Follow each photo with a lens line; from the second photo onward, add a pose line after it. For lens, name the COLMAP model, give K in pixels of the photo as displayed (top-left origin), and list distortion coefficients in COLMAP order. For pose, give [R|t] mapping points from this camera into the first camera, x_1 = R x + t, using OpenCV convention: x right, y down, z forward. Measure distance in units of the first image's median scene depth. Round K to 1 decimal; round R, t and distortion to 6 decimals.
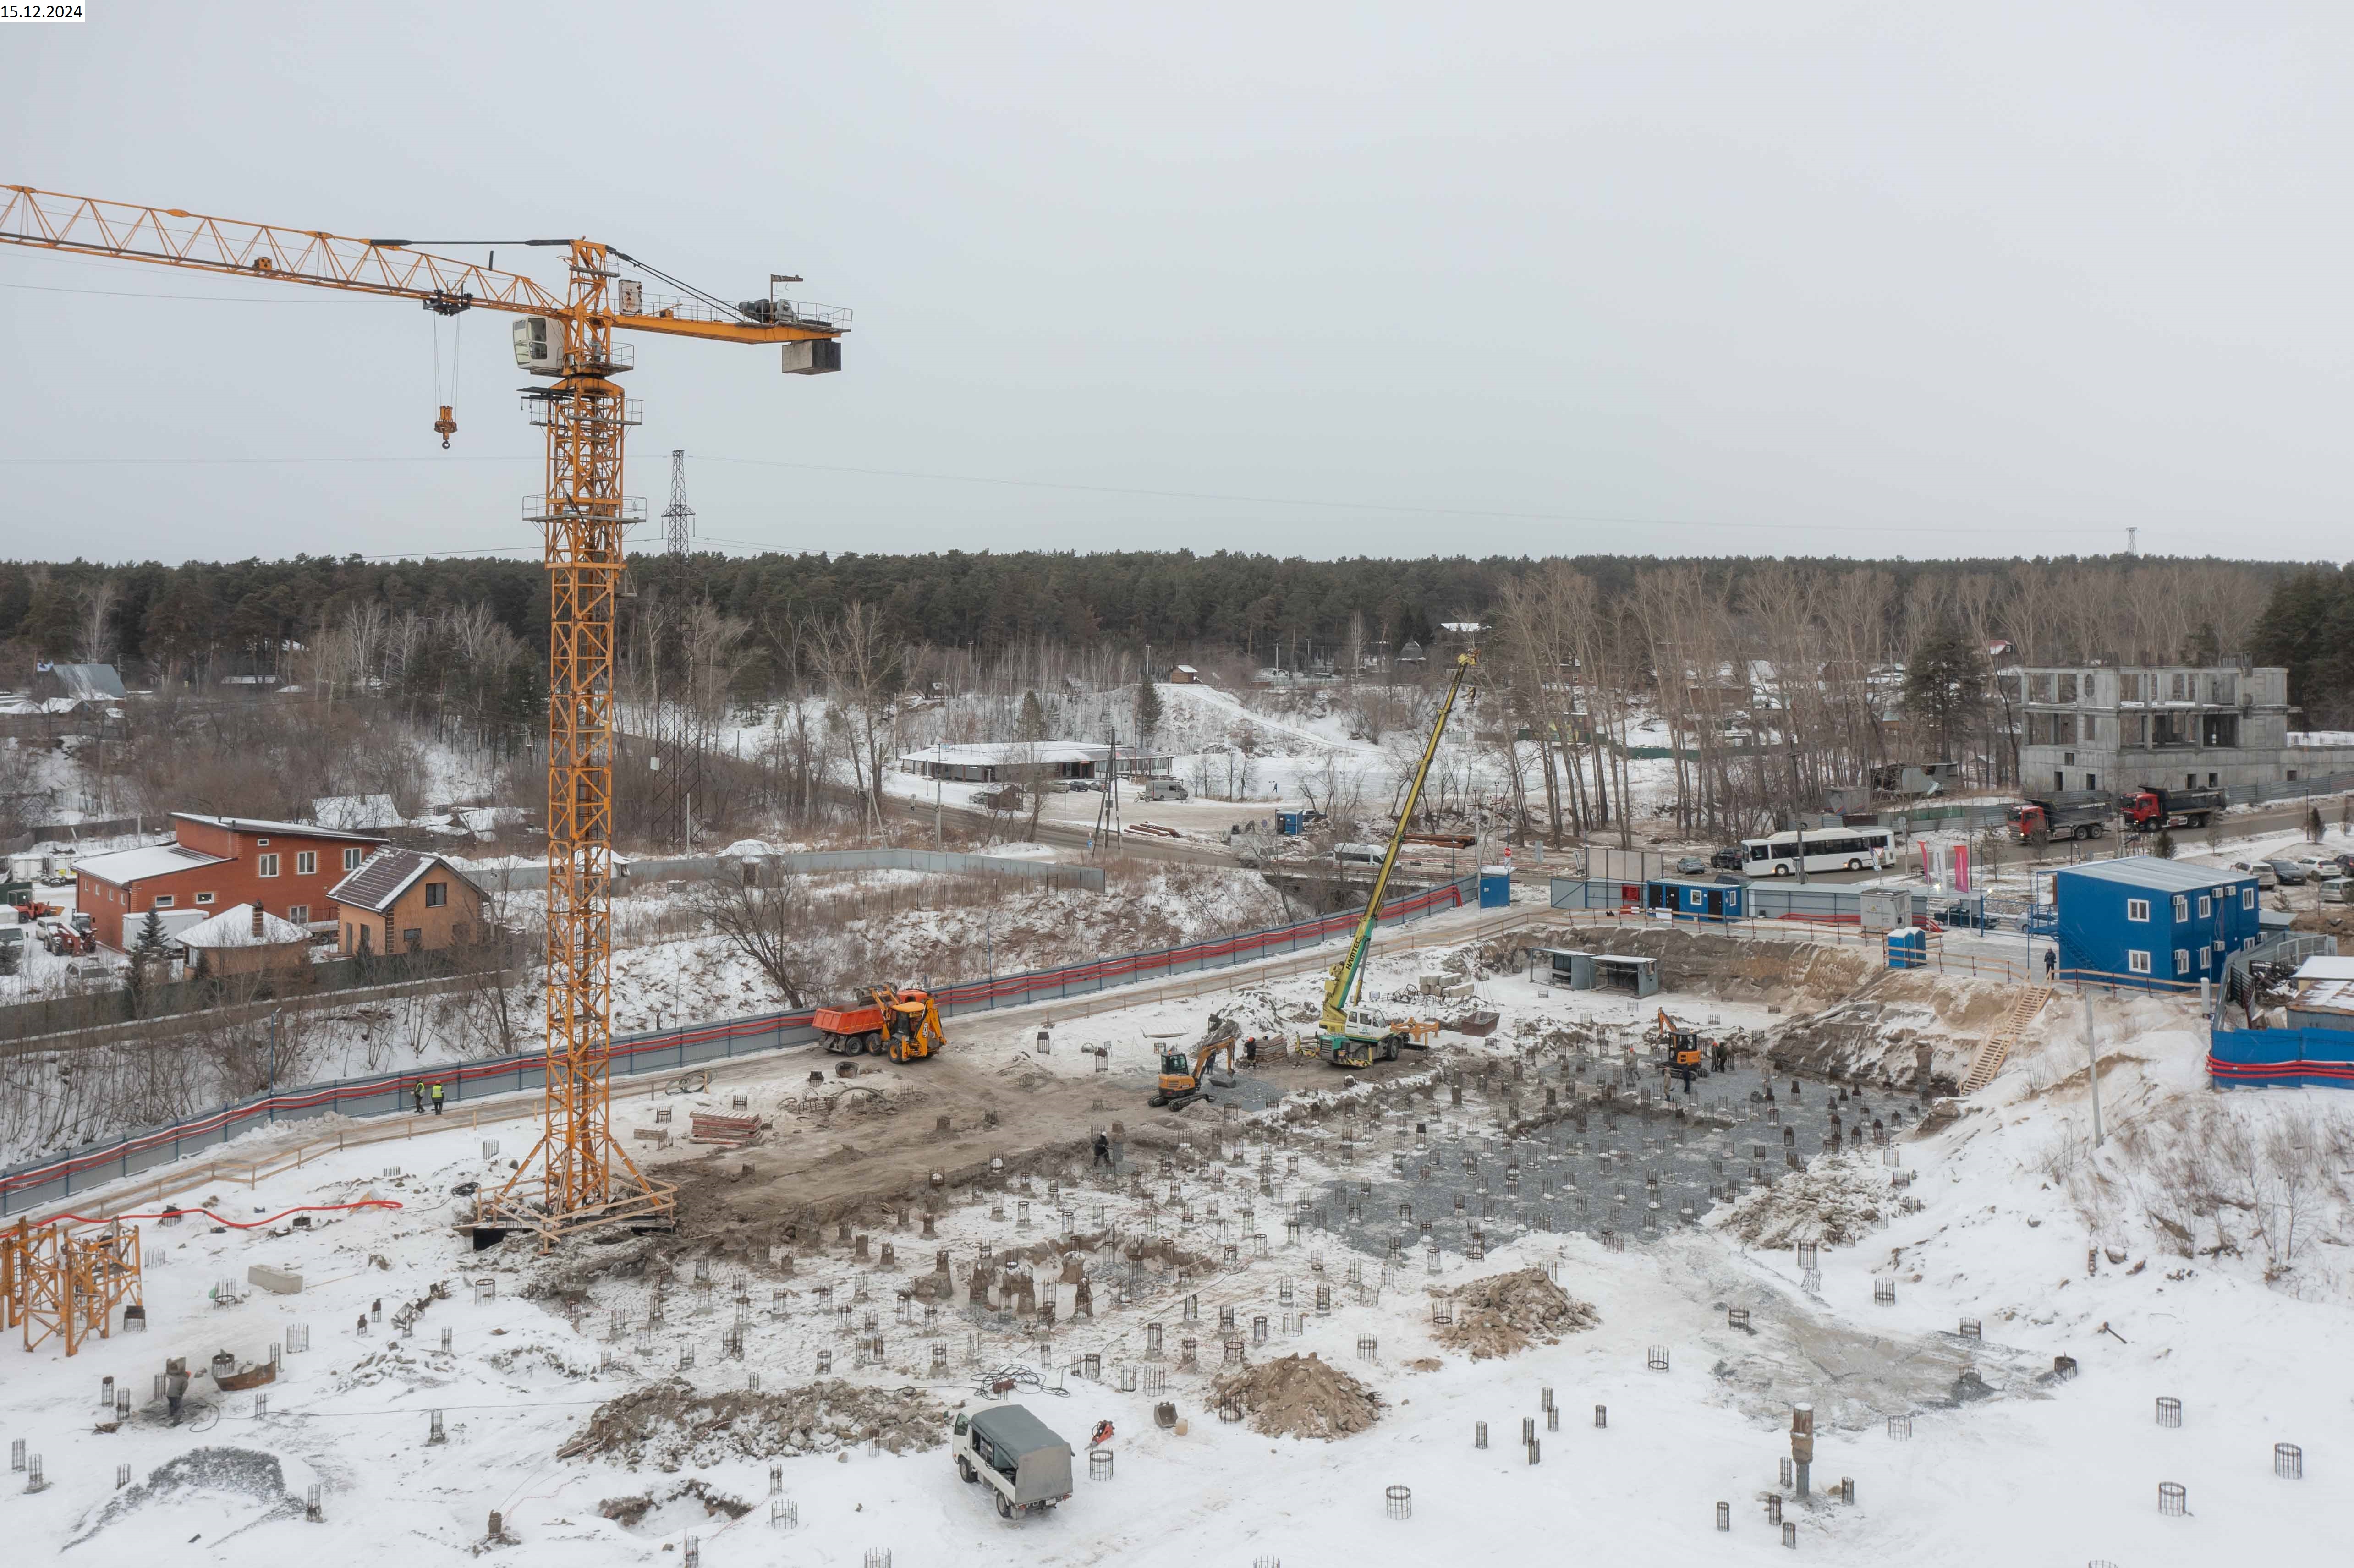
lens RADIAL K [[2090.1, 0, 1168.1], [0, 2090.1, 775.4], [0, 0, 1]] dist [-0.005332, -0.010613]
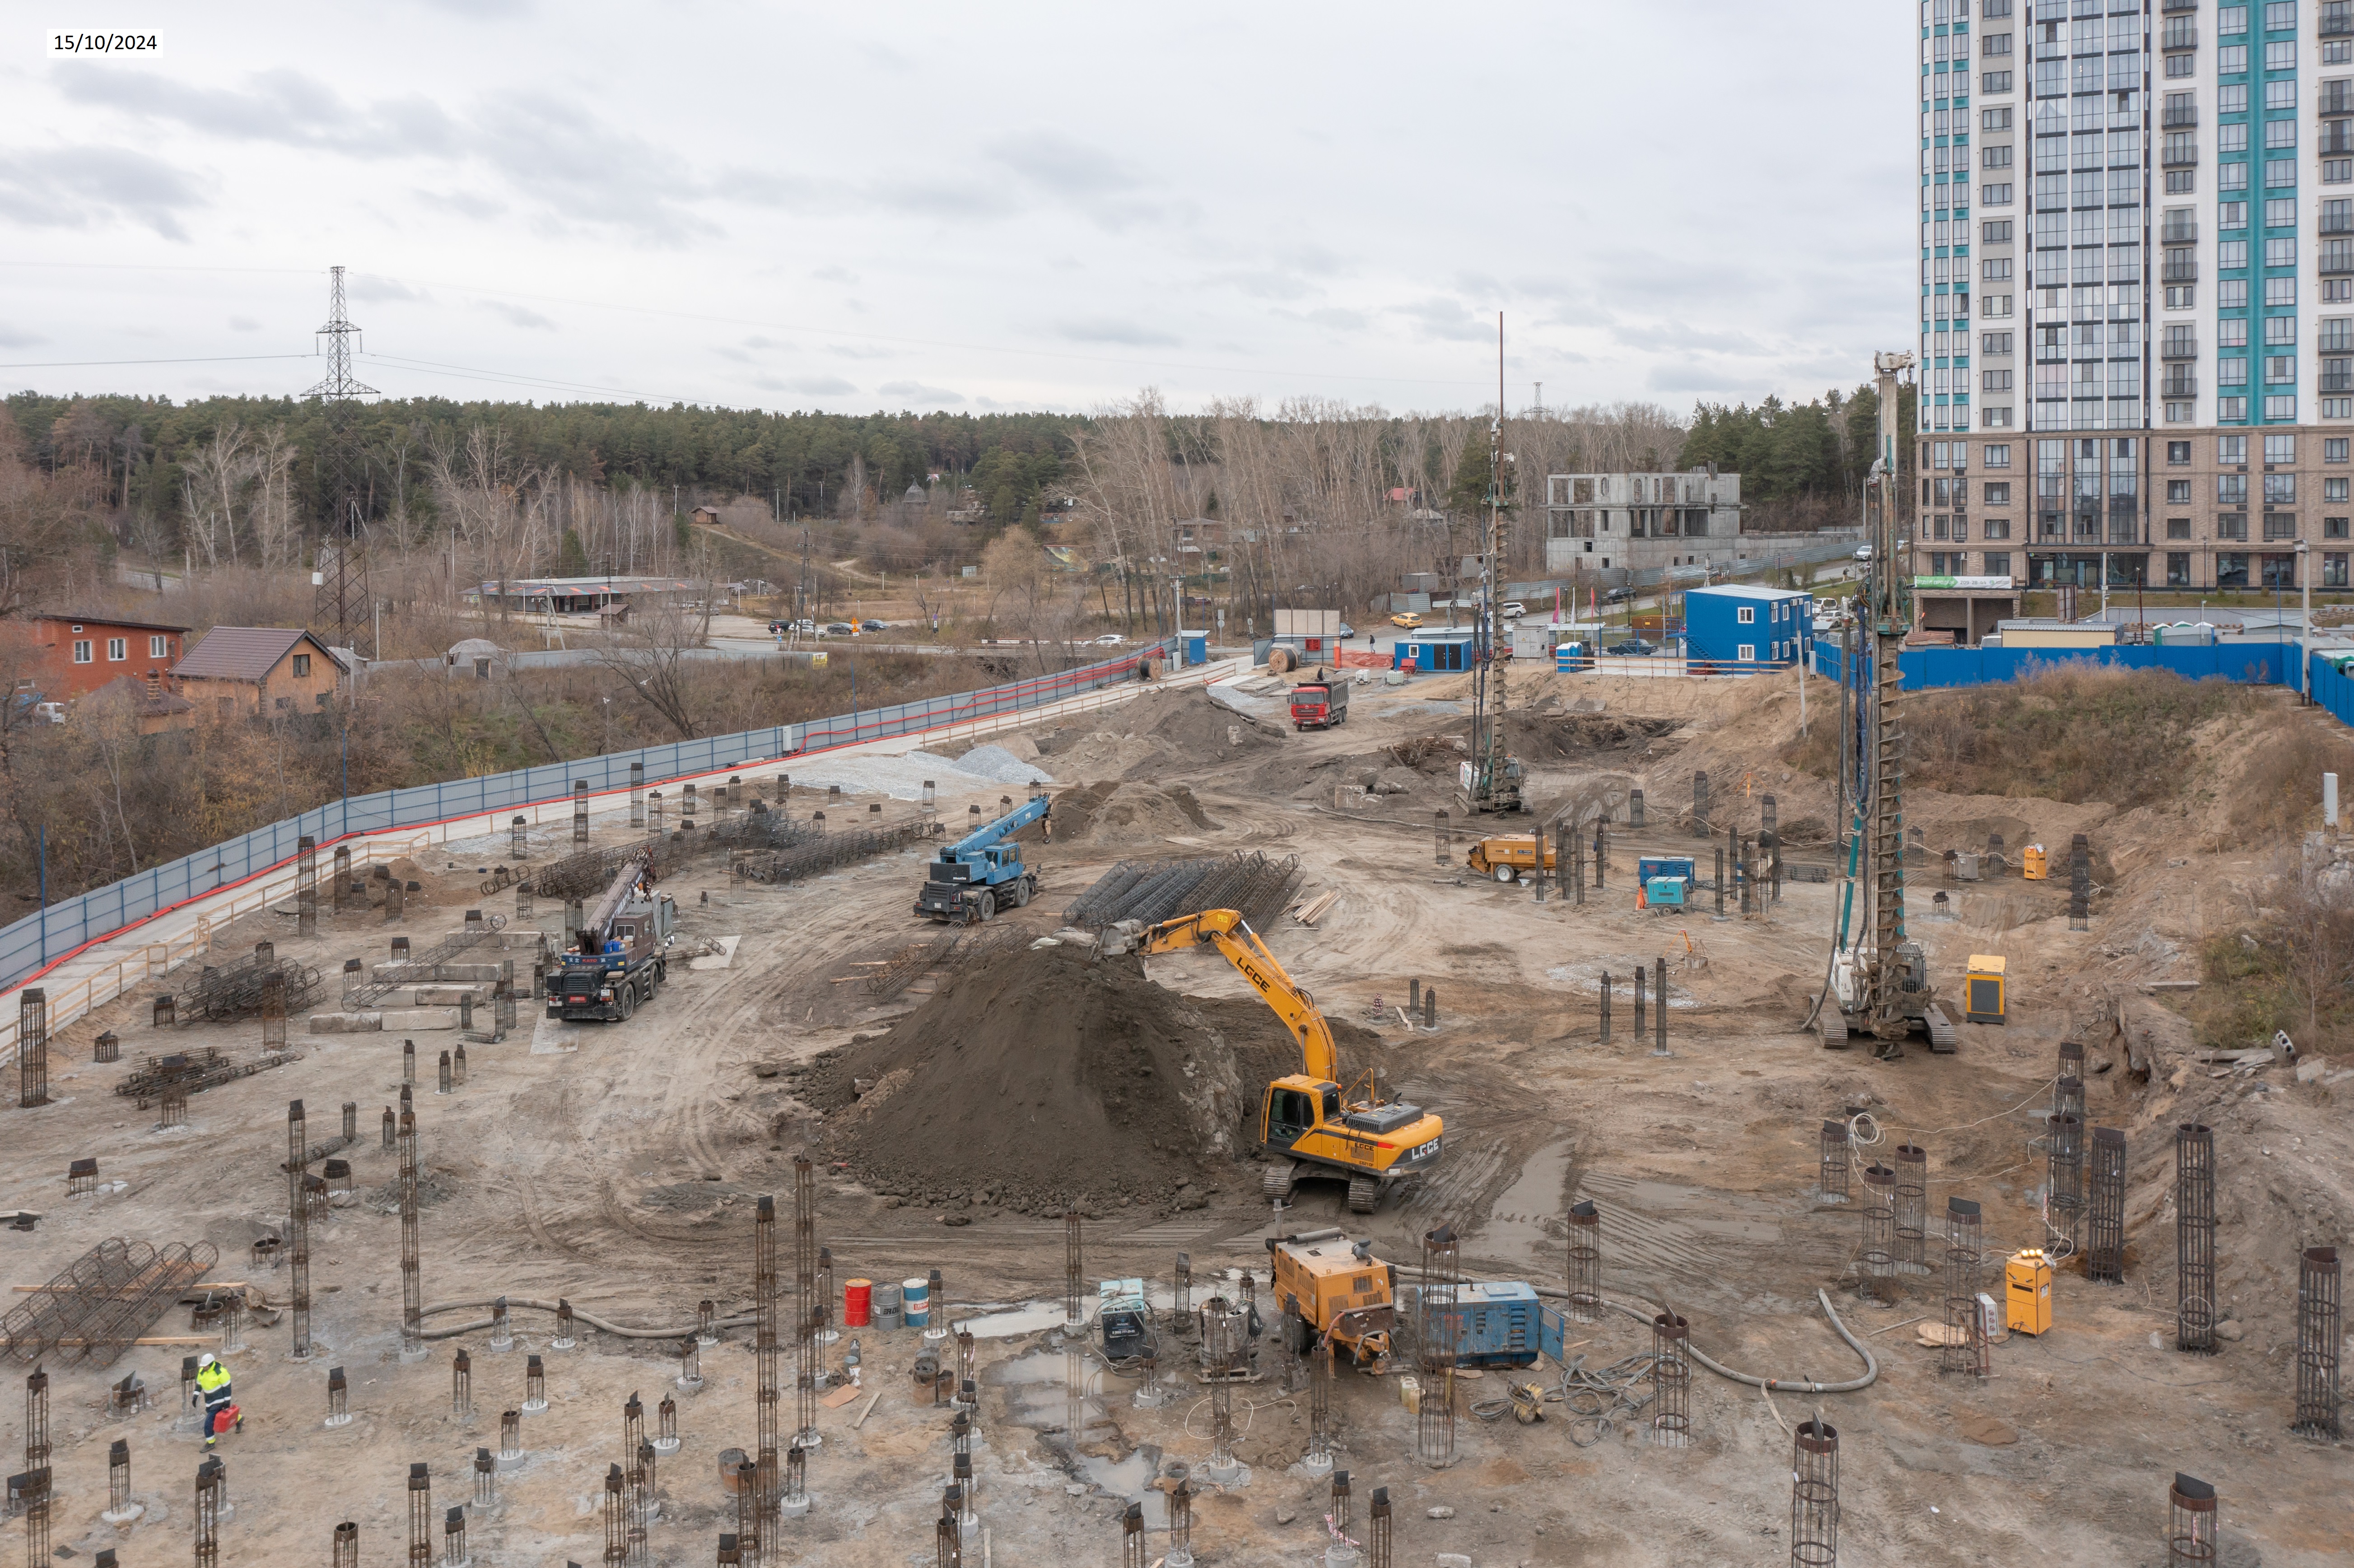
lens RADIAL K [[2090.0, 0, 1174.5], [0, 2090.0, 789.0], [0, 0, 1]] dist [-0.005332, -0.010613]
pose [[0.948751, -0.045121, 0.312787, -0.211941], [0.024944, 0.997359, 0.068212, 0.047257], [-0.315039, -0.056914, 0.947371, -0.130906]]
